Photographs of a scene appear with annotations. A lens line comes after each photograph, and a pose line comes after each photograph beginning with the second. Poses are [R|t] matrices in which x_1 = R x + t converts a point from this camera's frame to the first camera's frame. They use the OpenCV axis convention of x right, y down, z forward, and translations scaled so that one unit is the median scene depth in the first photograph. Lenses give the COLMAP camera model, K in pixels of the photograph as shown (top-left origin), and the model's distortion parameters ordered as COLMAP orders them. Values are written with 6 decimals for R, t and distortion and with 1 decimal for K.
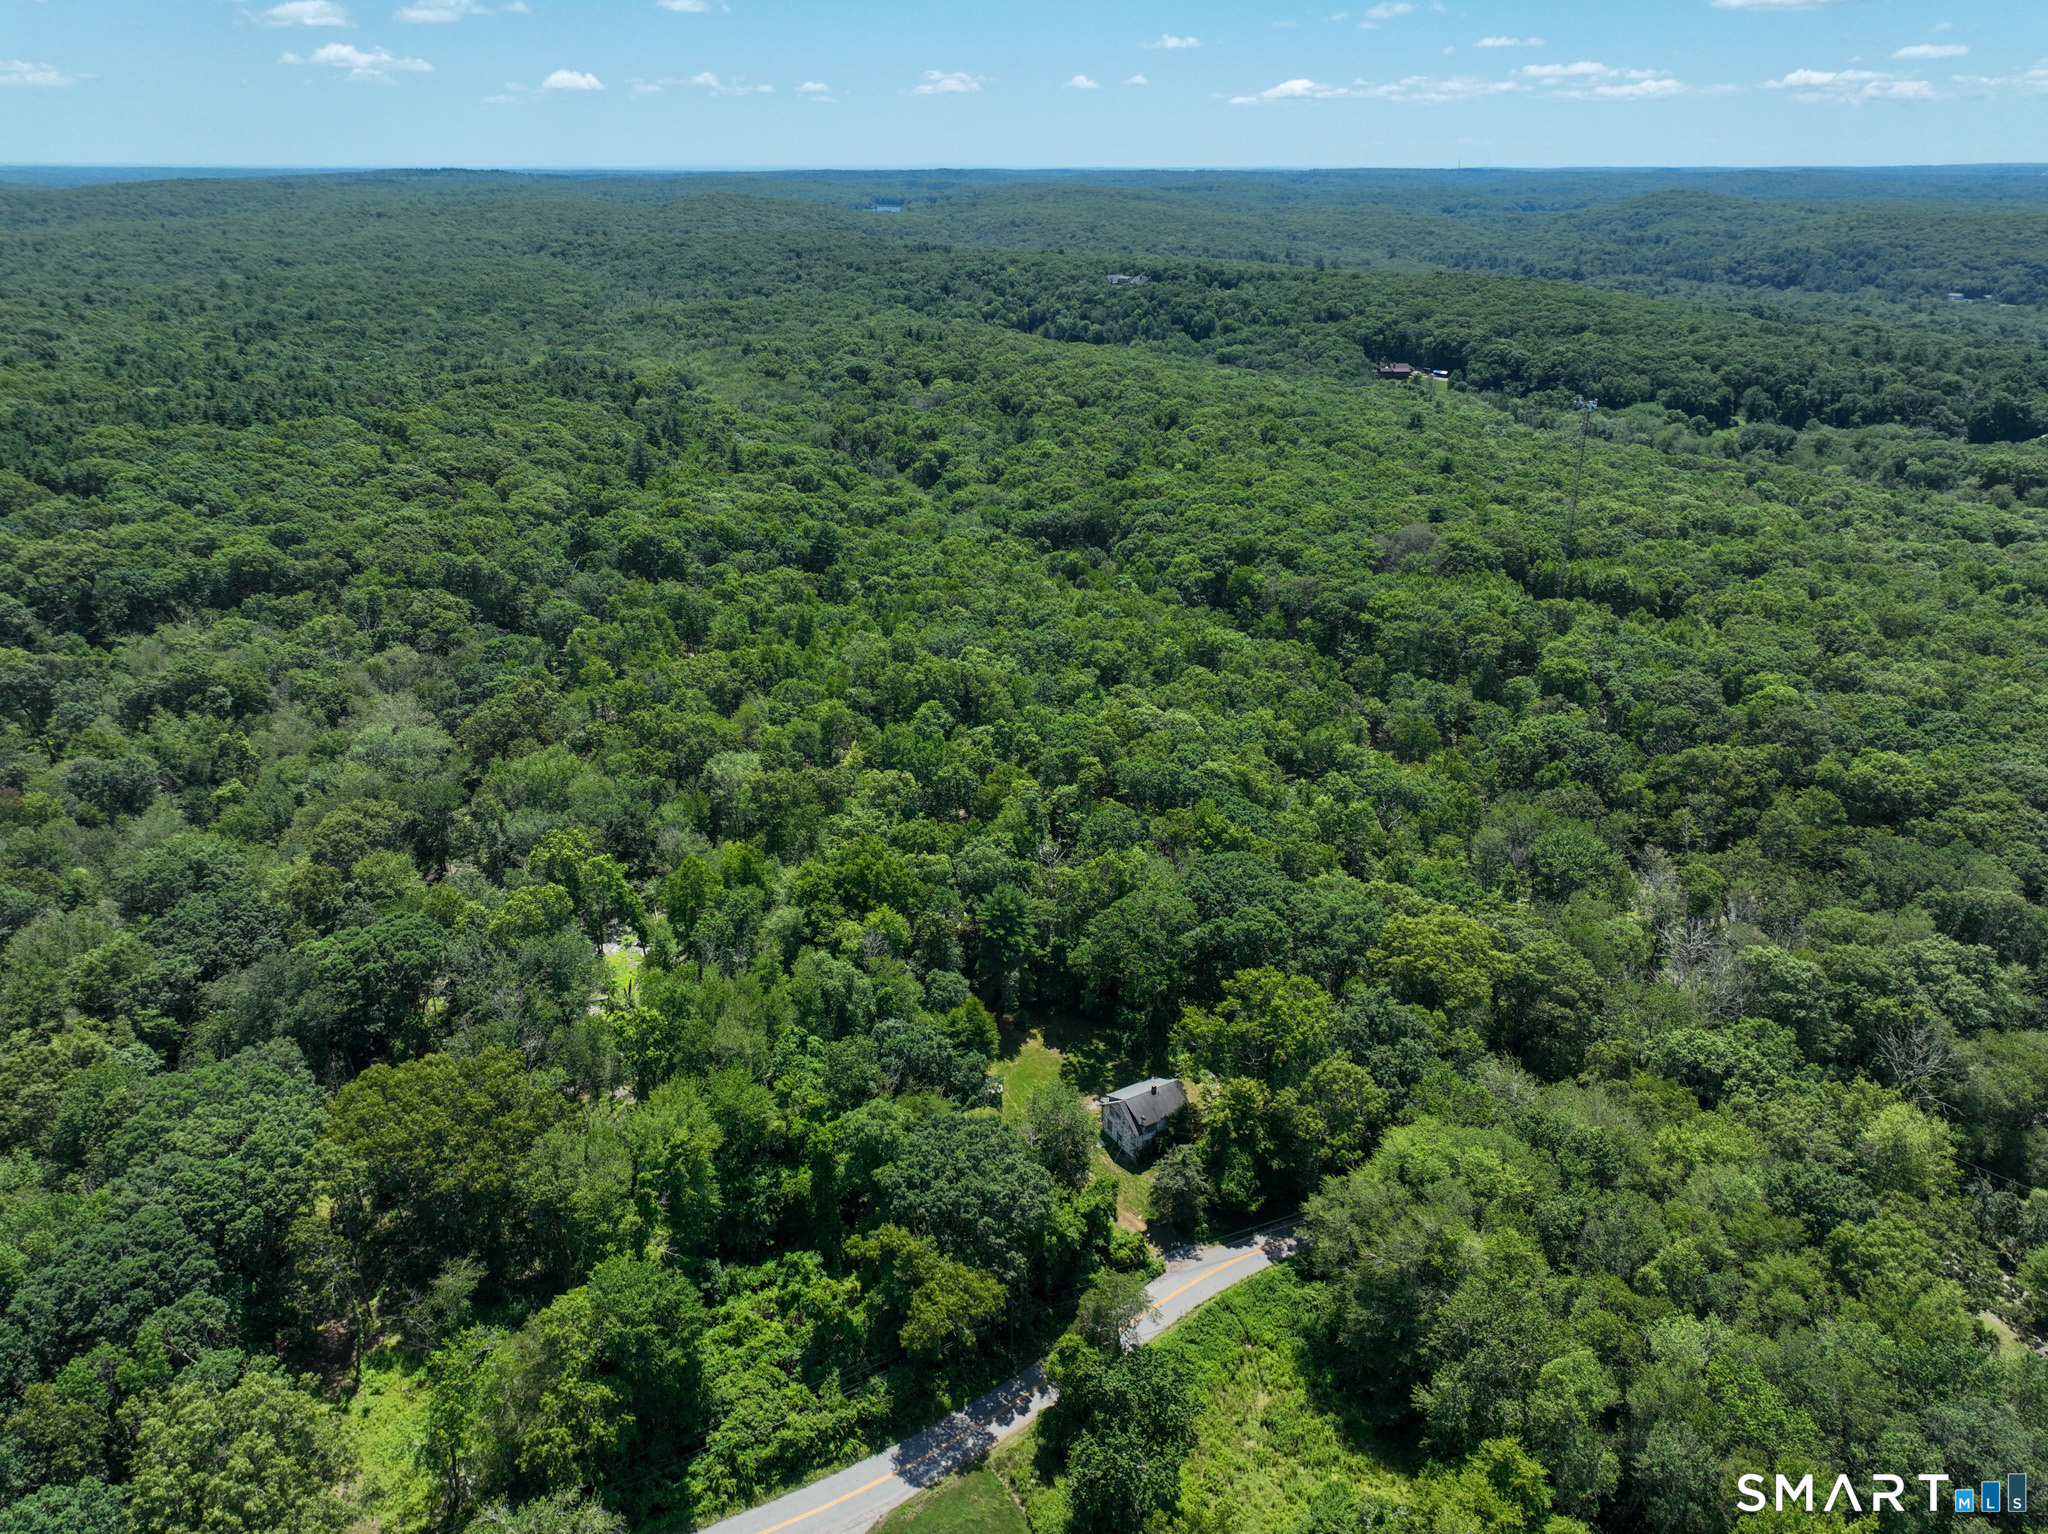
lens RADIAL K [[1425.1, 0, 1021.2], [0, 1425.1, 774.6], [0, 0, 1]] dist [-0.001440, 0.020731]
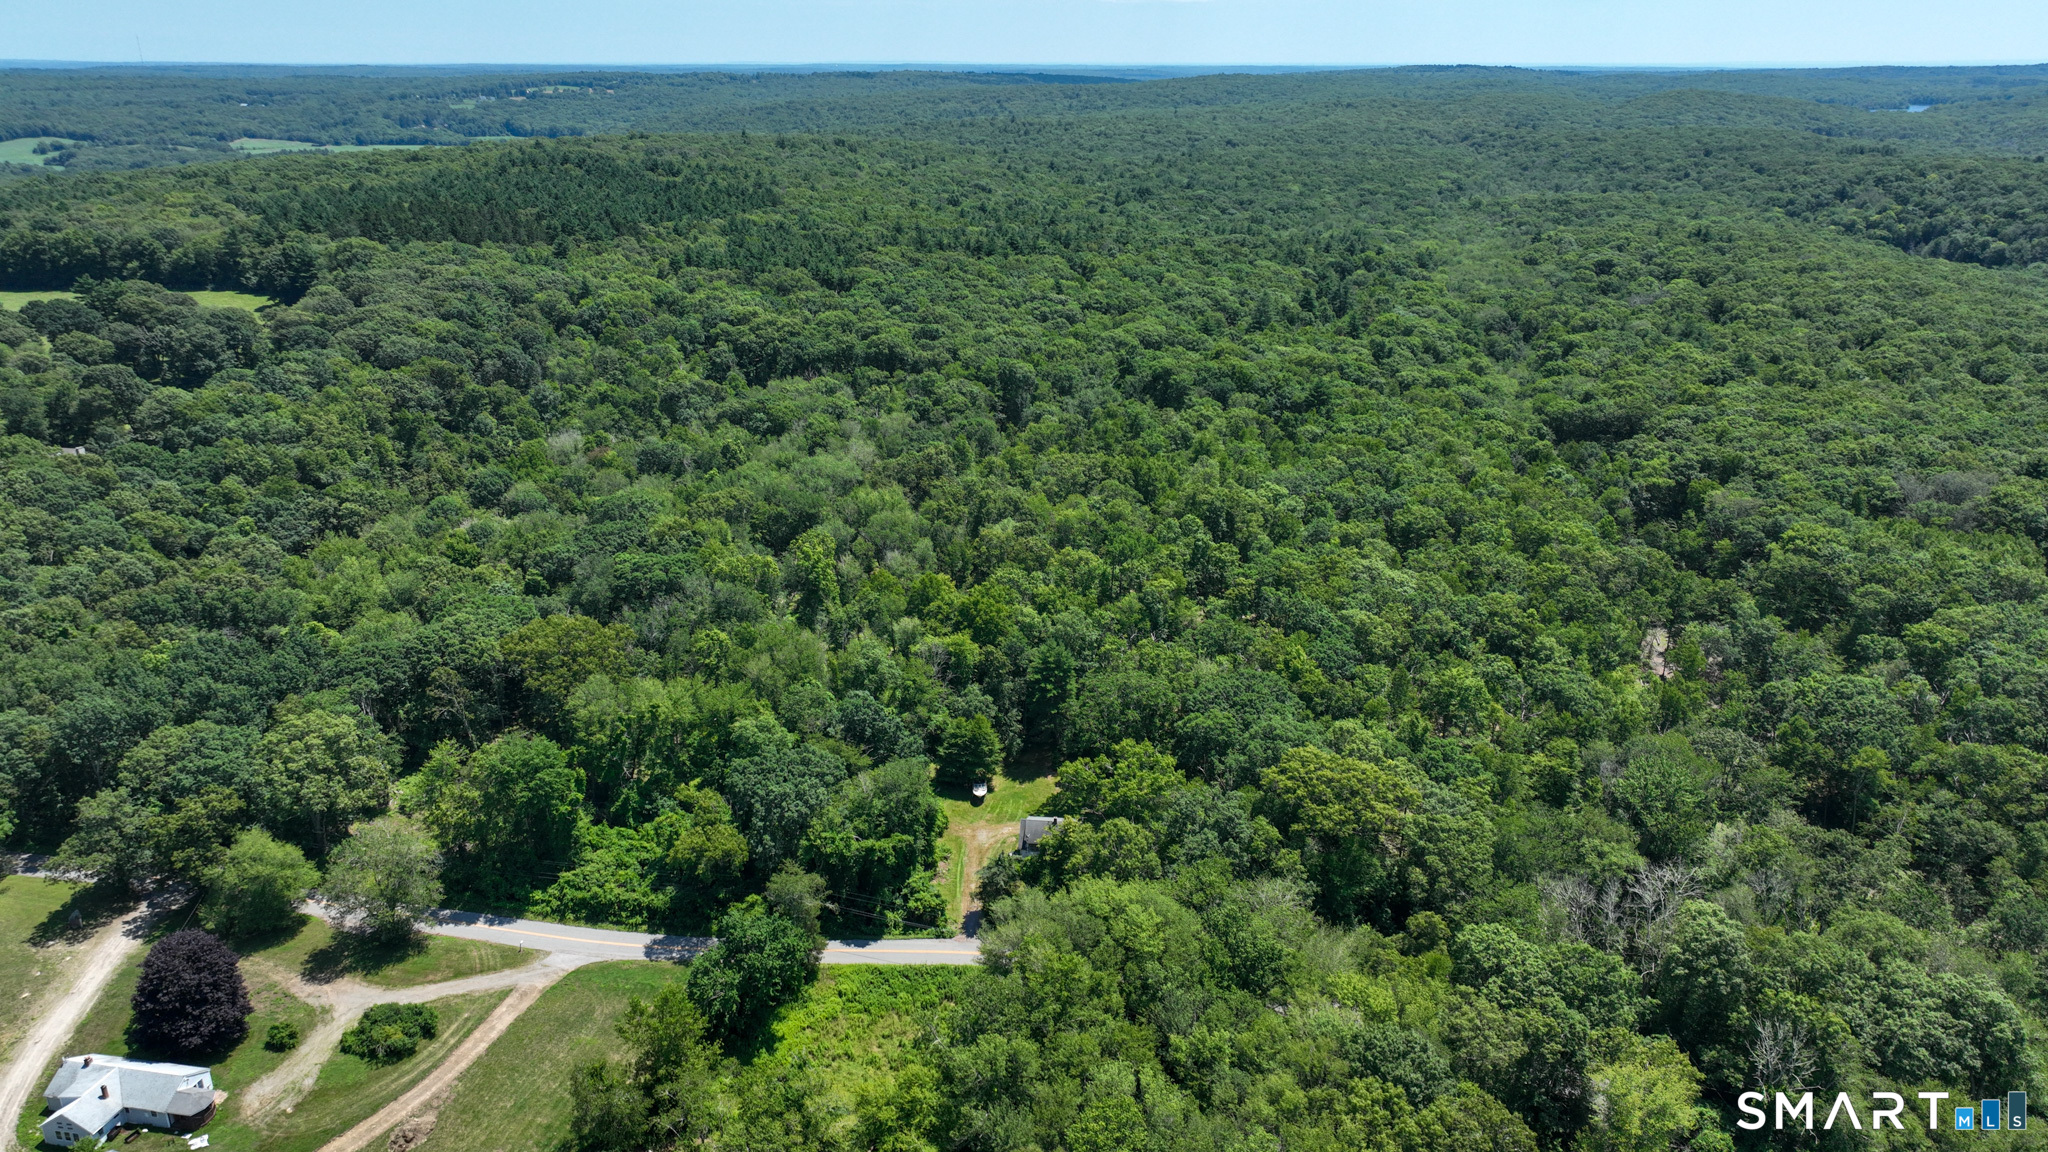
lens RADIAL K [[1417.9, 0, 1024.2], [0, 1417.9, 580.0], [0, 0, 1]] dist [0.012481, -0.001681]
pose [[0.794907, 0.209991, -0.569233, 0.640396], [-0.240594, 0.970377, 0.021996, 0.007239], [0.556990, 0.119469, 0.821882, -0.002320]]
